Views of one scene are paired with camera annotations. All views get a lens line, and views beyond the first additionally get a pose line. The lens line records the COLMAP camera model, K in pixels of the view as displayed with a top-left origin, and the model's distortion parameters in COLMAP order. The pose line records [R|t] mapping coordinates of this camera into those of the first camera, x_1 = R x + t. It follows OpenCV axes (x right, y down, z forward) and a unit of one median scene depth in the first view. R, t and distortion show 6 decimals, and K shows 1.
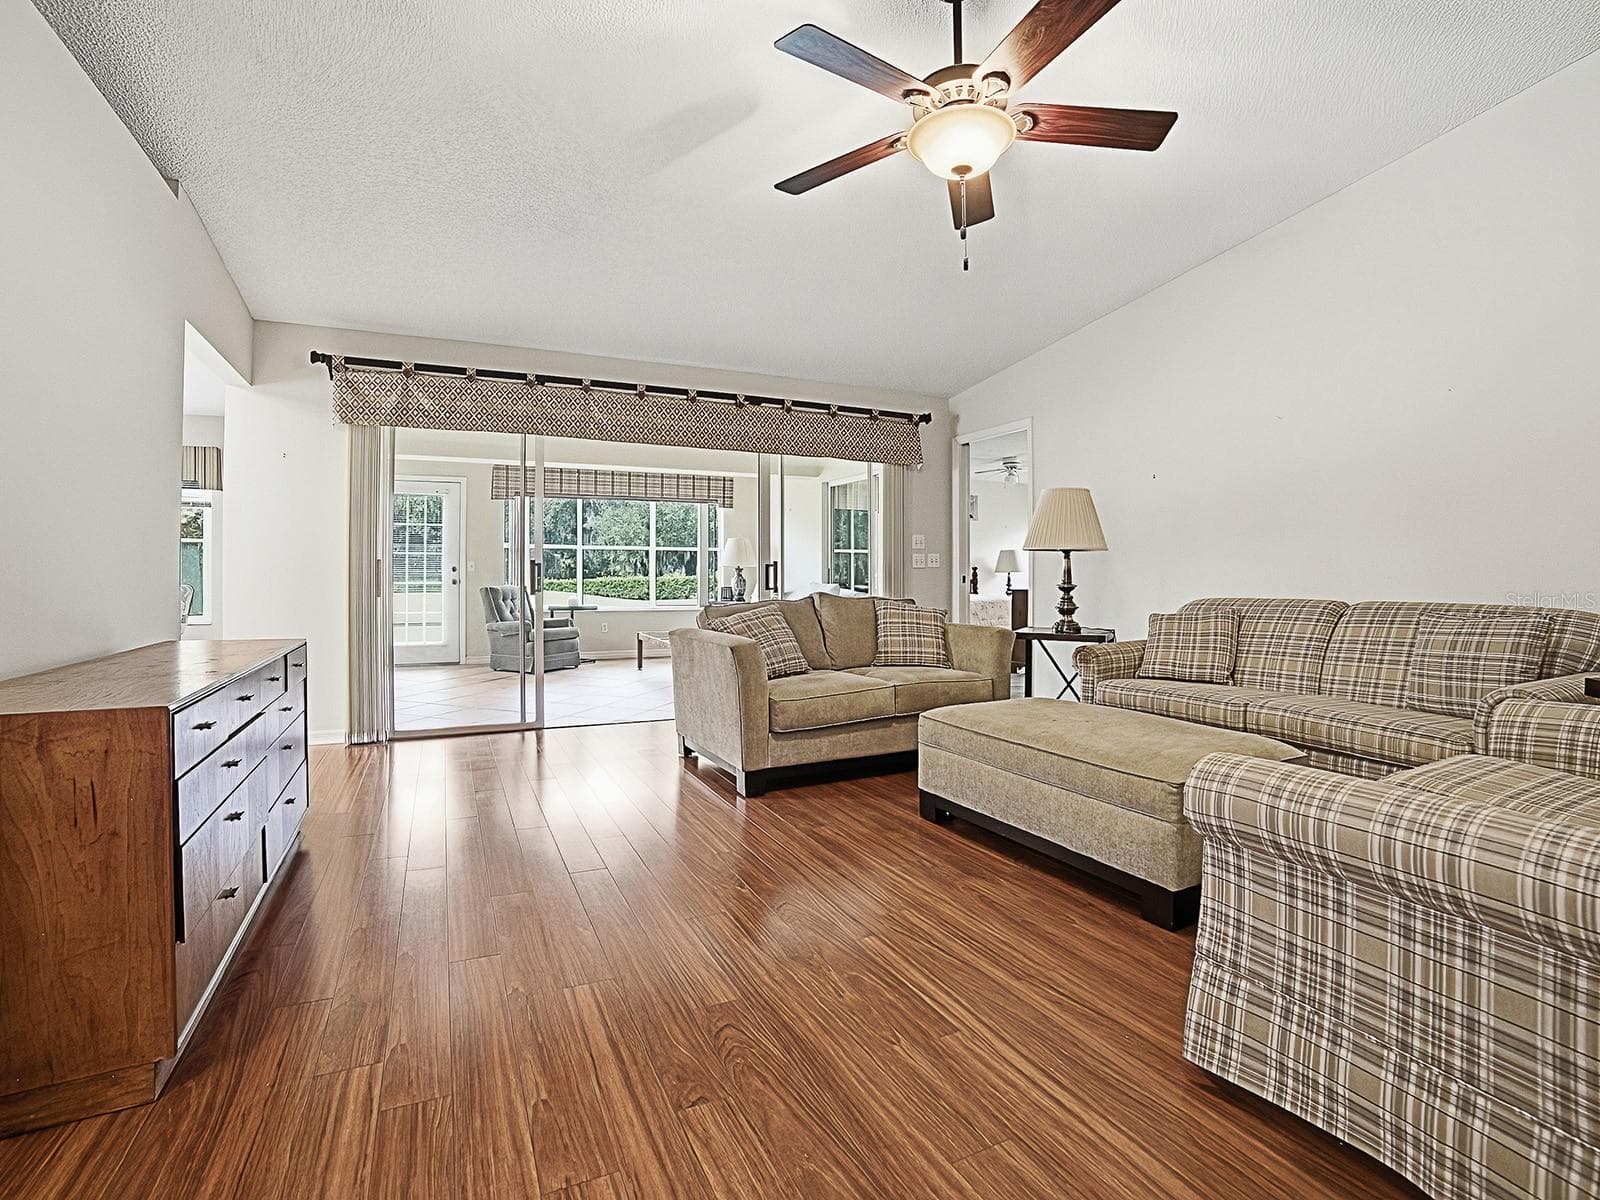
lens RADIAL K [[752.9, 0, 798.3], [0, 752.9, 591.2], [0, 0, 1]] dist [-0.074550, 0.007338]
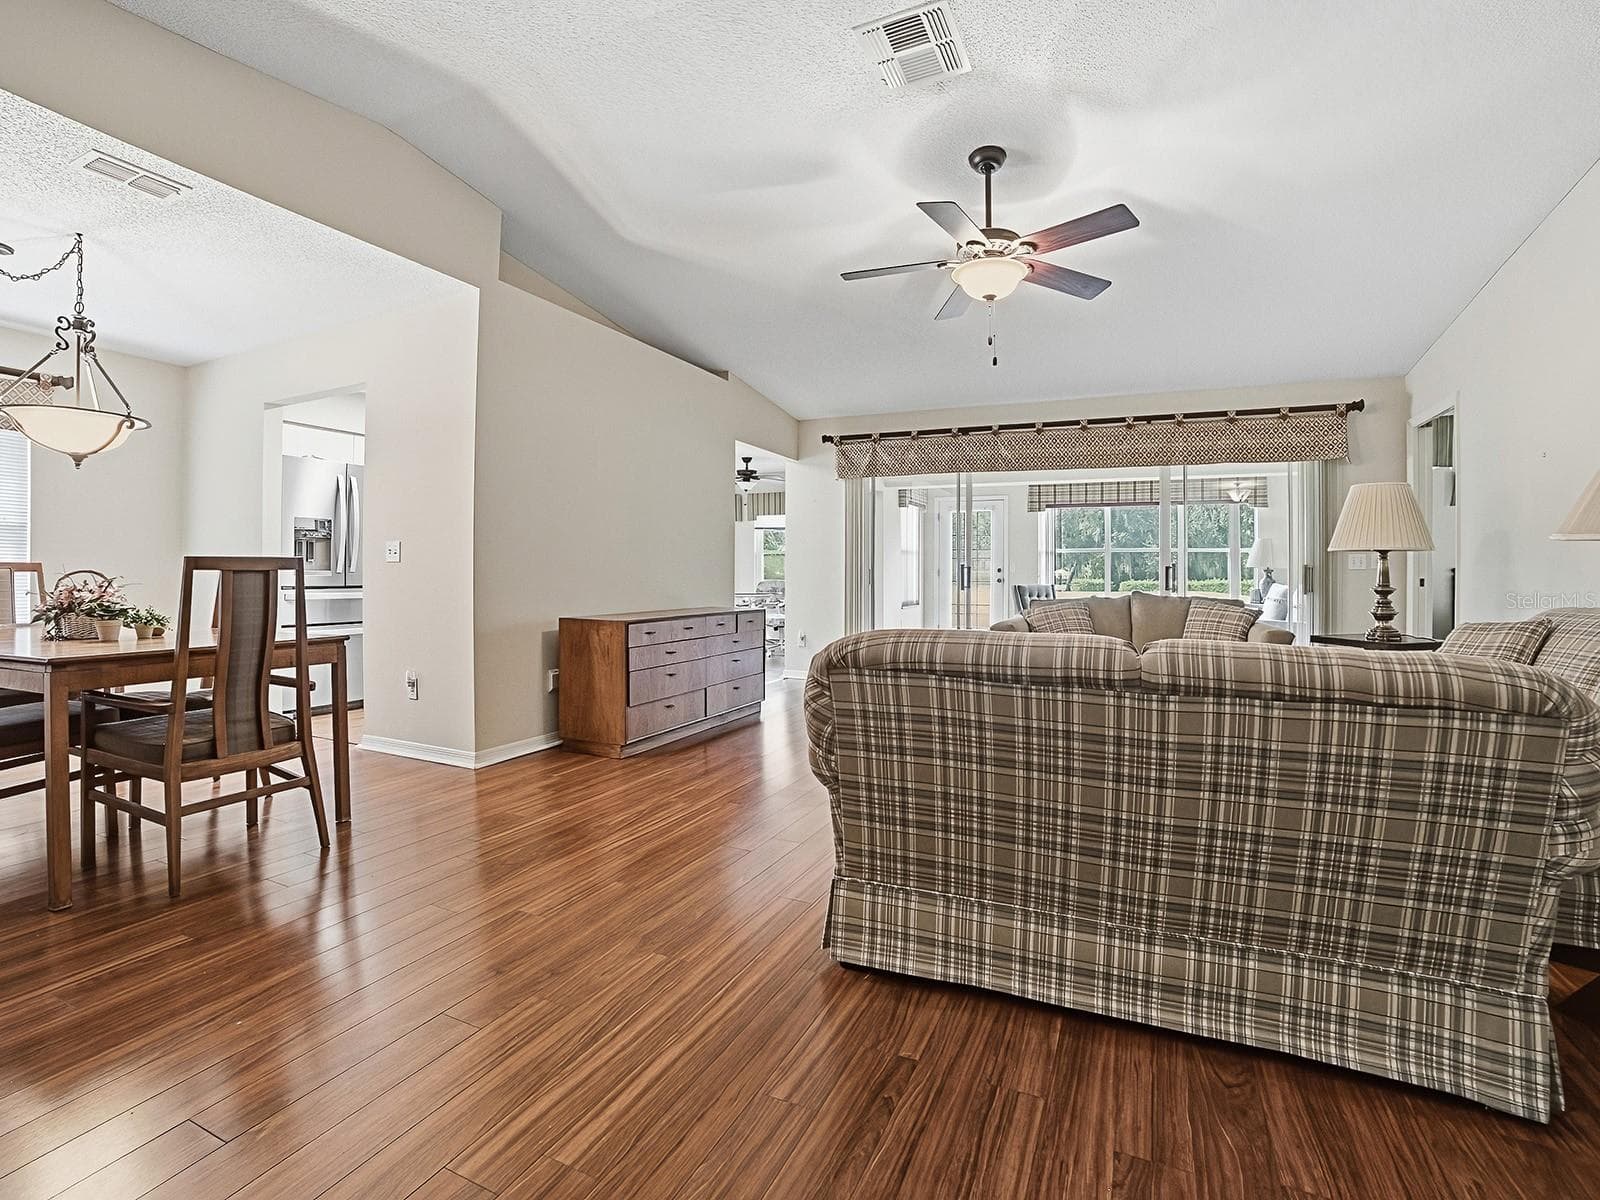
lens RADIAL K [[752.9, 0, 797.2], [0, 752.9, 587.8], [0, 0, 1]] dist [-0.074550, 0.007338]
pose [[0.648645, 0.016906, -0.760903, 0.550103], [-0.021218, 0.999766, 0.004125, 0.002835], [0.760795, 0.013469, 0.648852, -0.125175]]
